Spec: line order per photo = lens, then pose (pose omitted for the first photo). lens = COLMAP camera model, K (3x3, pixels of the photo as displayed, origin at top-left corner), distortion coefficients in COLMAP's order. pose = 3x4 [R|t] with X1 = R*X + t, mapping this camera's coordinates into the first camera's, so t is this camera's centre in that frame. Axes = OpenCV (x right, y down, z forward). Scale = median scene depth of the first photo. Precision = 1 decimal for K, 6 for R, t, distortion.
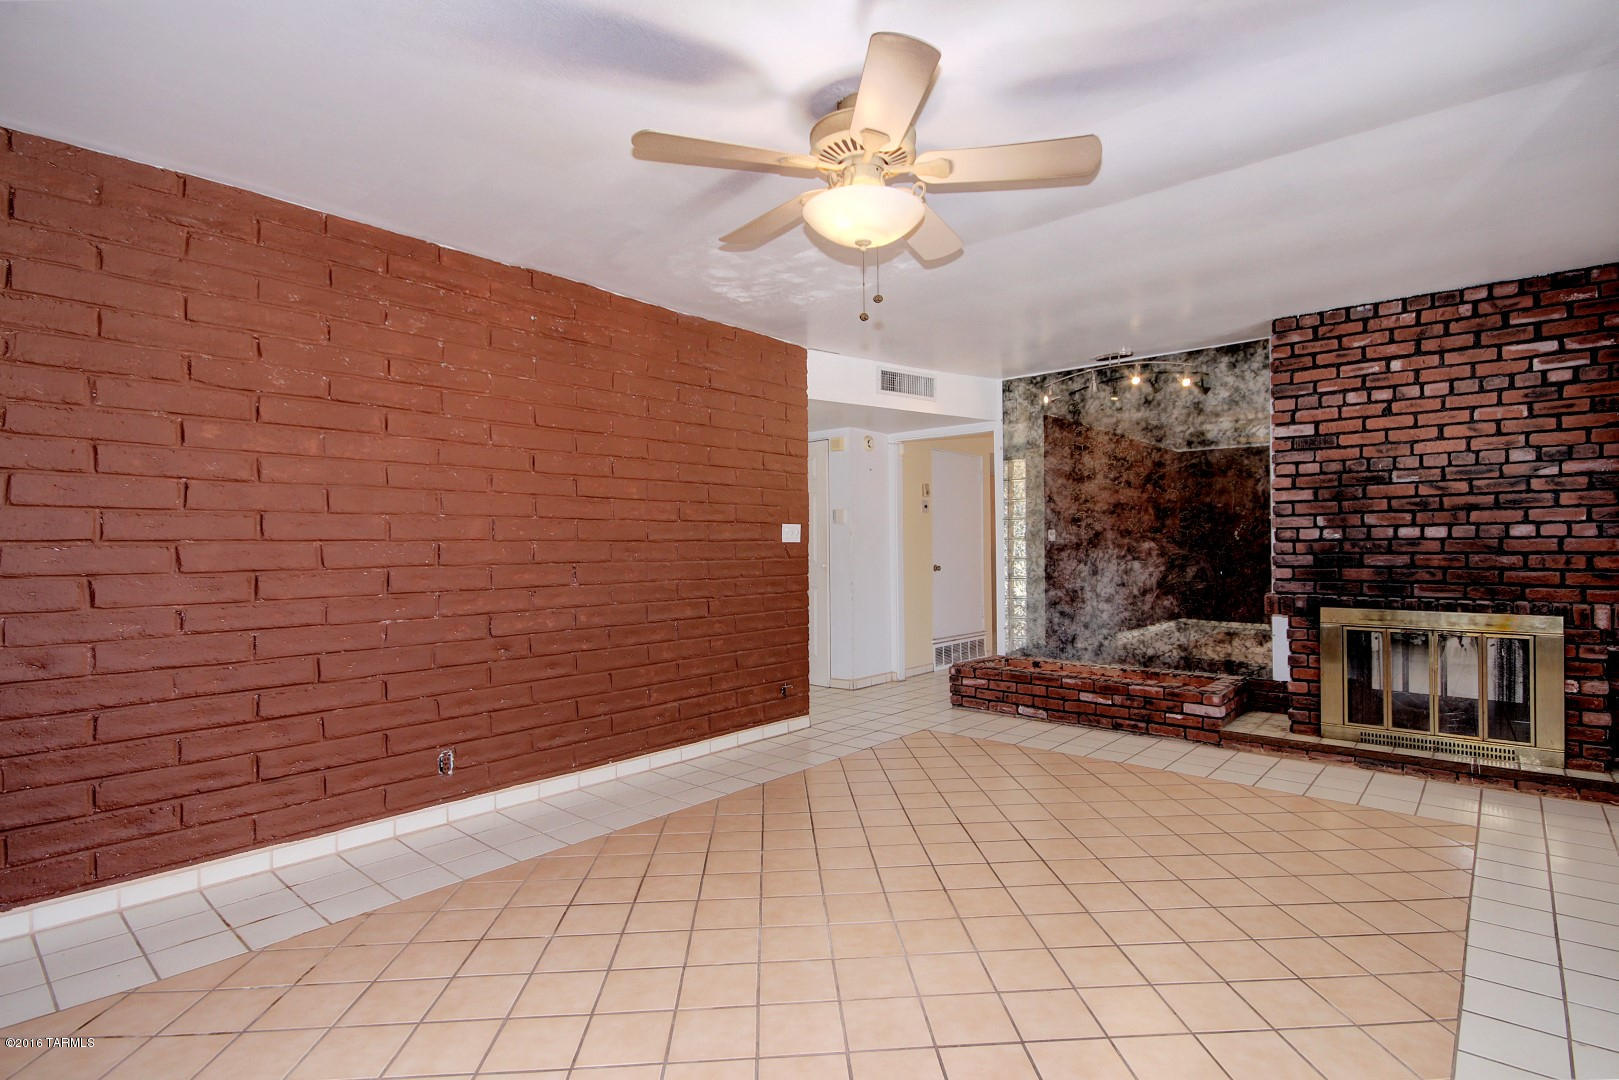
lens RADIAL K [[771.0, 0, 826.9], [0, 771.0, 542.3], [0, 0, 1]] dist [-0.010797, -0.003639]
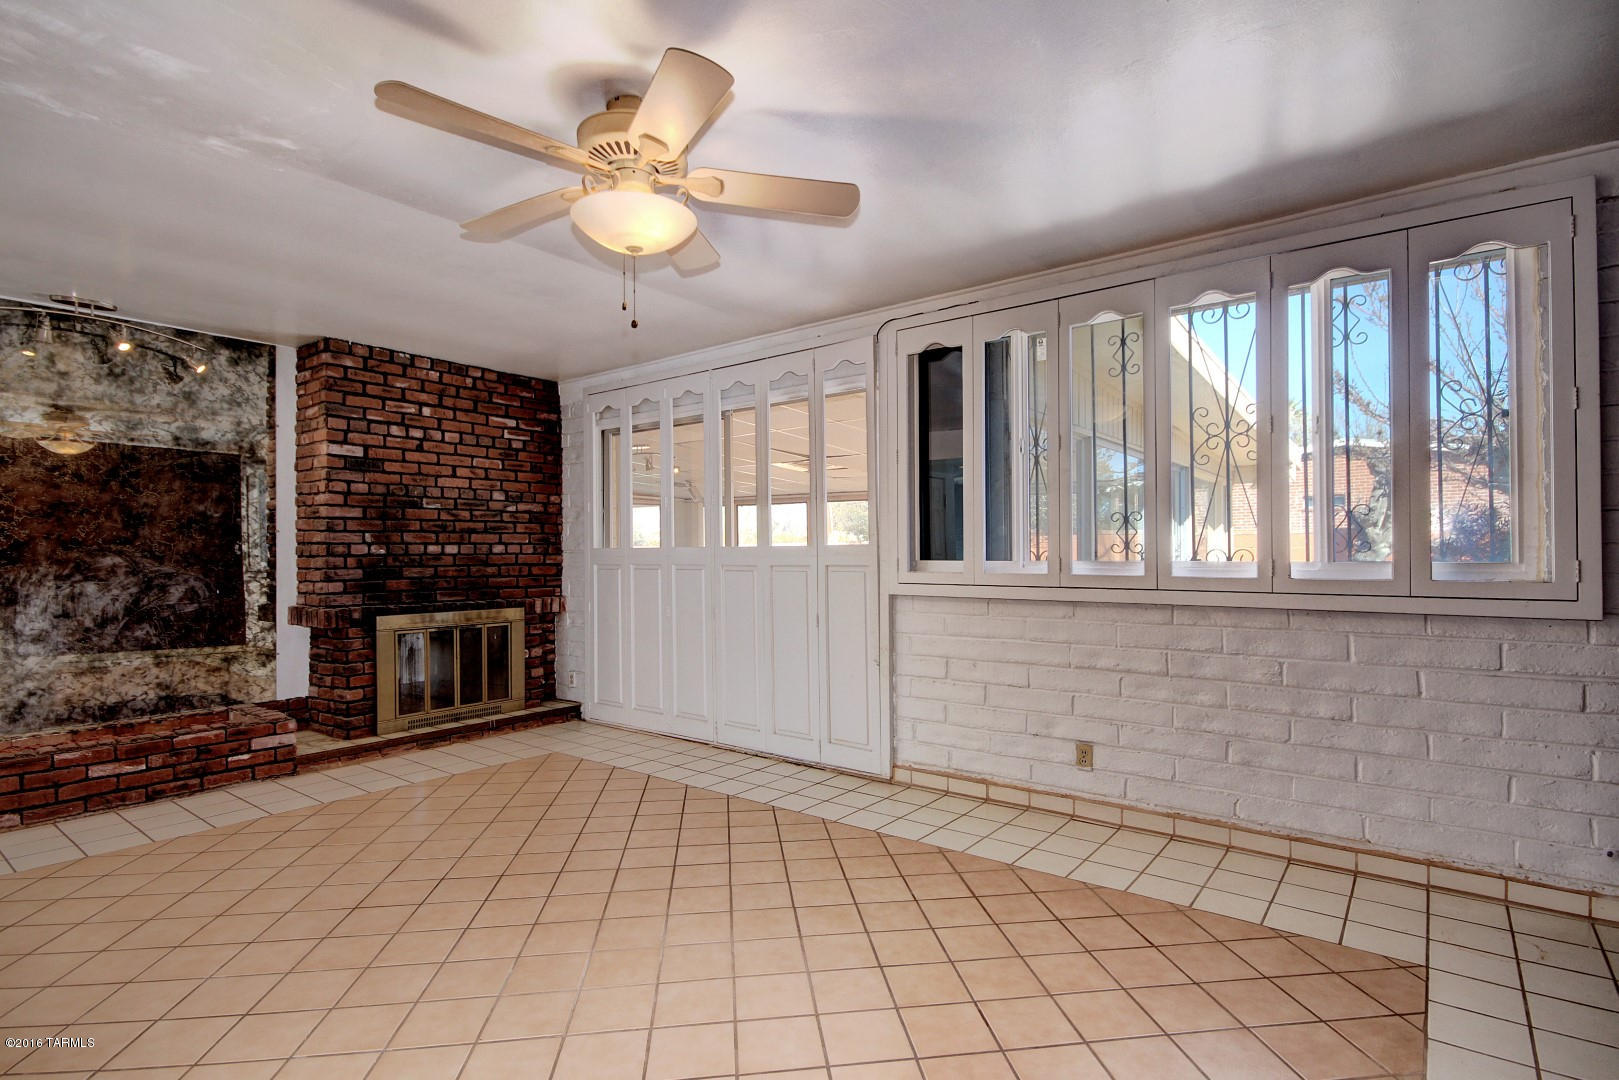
lens RADIAL K [[771.0, 0, 825.4], [0, 771.0, 545.5], [0, 0, 1]] dist [-0.010797, -0.003639]
pose [[-0.056466, 0.018589, 0.998231, -0.474884], [0.001714, 0.999827, -0.018522, 0.004655], [-0.998403, 0.000665, -0.056488, 0.412856]]
